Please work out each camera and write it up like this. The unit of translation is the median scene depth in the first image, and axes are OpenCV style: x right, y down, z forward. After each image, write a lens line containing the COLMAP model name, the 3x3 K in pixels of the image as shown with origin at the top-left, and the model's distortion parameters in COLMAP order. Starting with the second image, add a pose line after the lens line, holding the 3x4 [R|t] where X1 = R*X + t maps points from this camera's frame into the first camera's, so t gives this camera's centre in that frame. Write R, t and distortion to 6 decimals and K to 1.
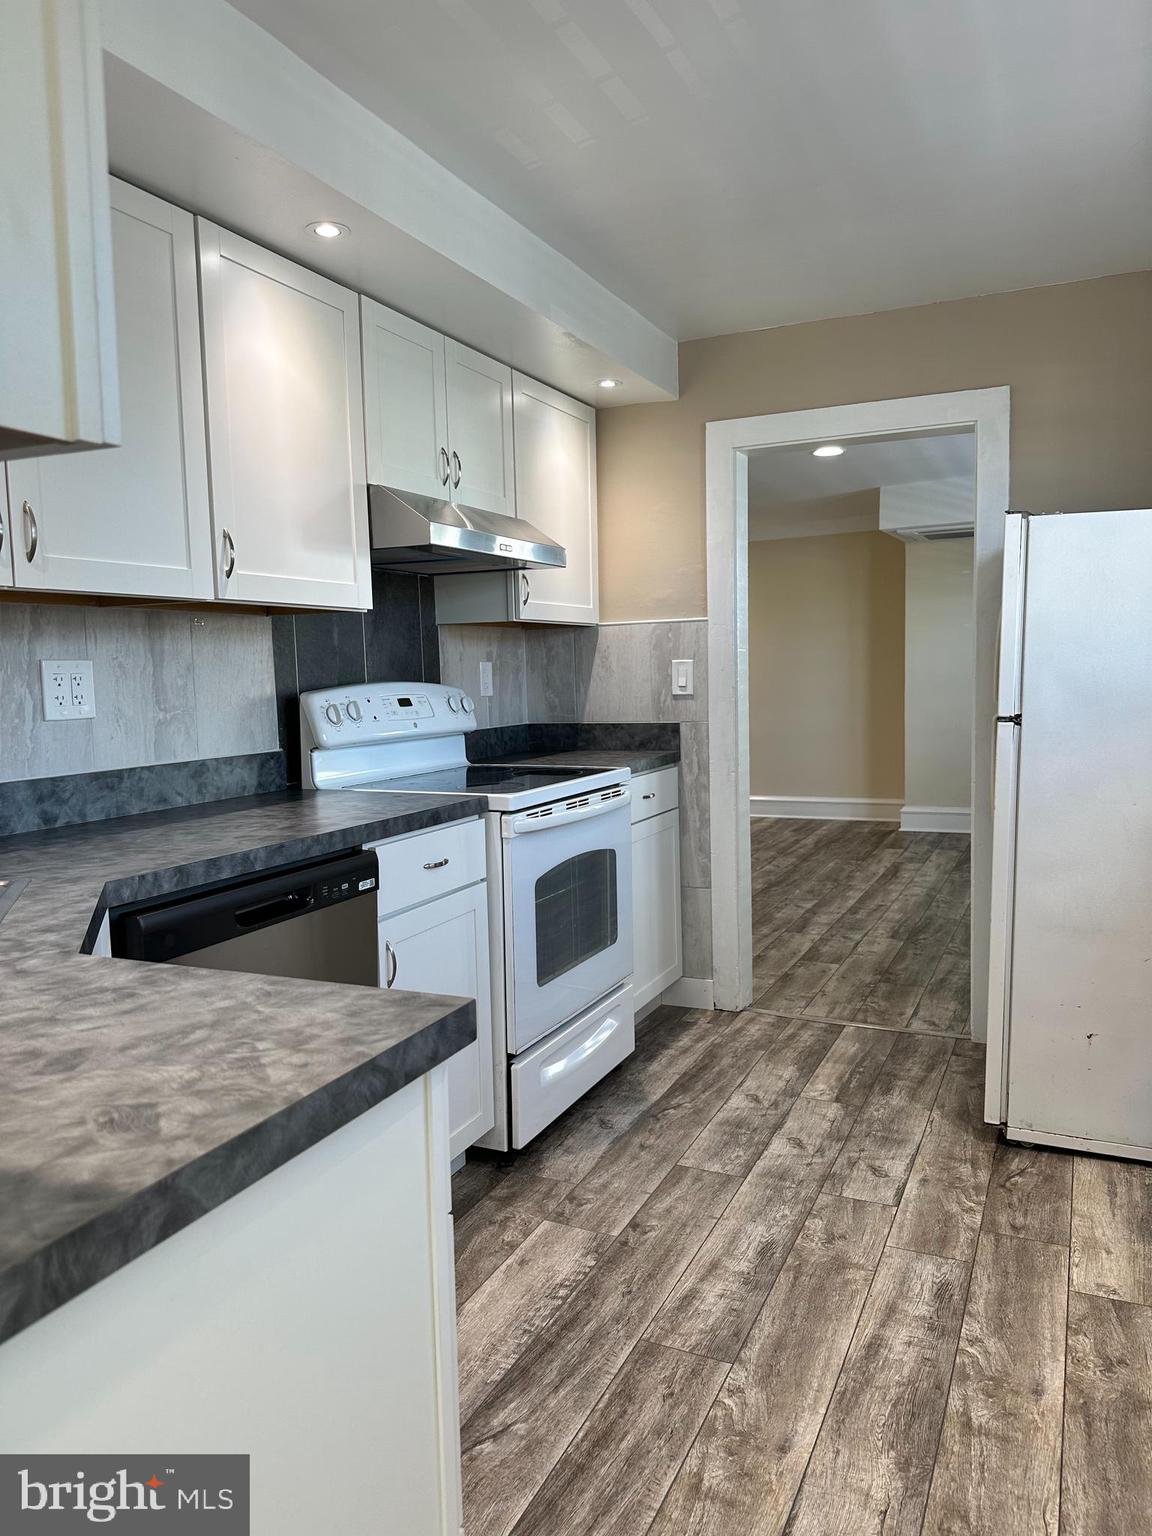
lens RADIAL K [[1089.8, 0, 580.1], [0, 1089.8, 761.3], [0, 0, 1]] dist [0.042619, -0.002056]
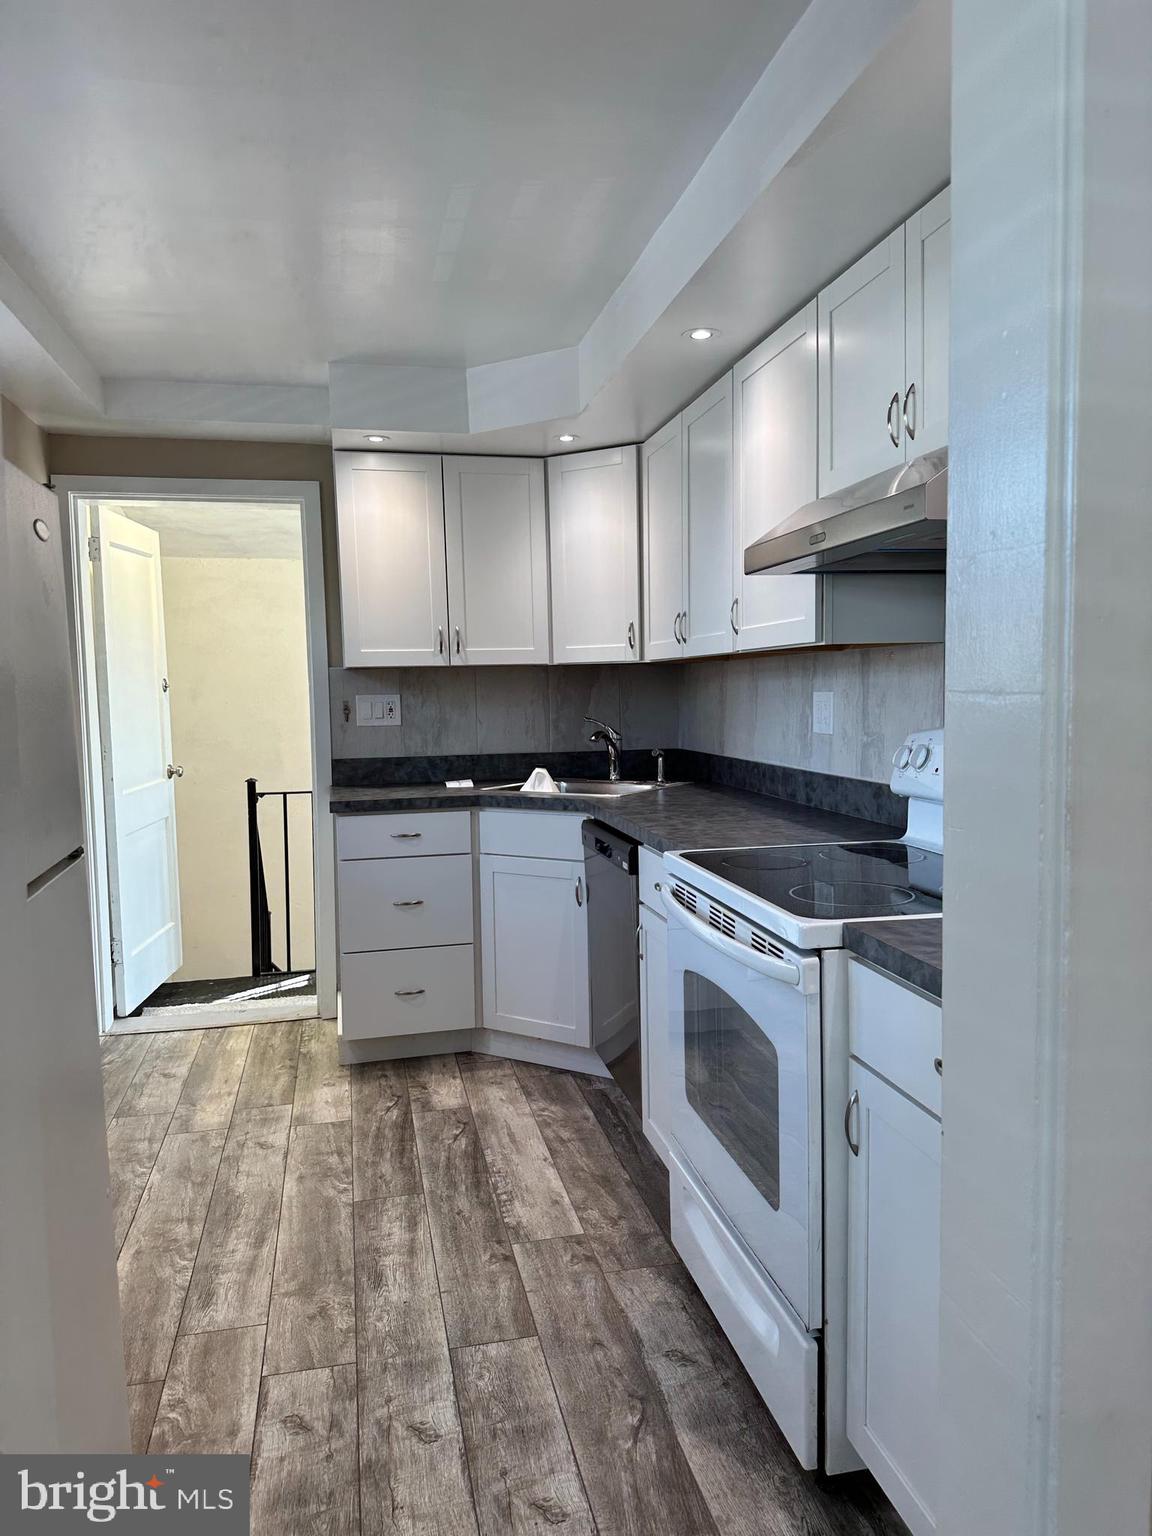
lens RADIAL K [[1089.8, 0, 587.4], [0, 1089.8, 777.5], [0, 0, 1]] dist [0.042619, -0.002056]
pose [[-0.787325, 0.091678, -0.609683, 0.595856], [-0.020723, 0.984389, 0.174783, -0.209866], [0.616189, 0.150246, -0.773134, 1.829527]]
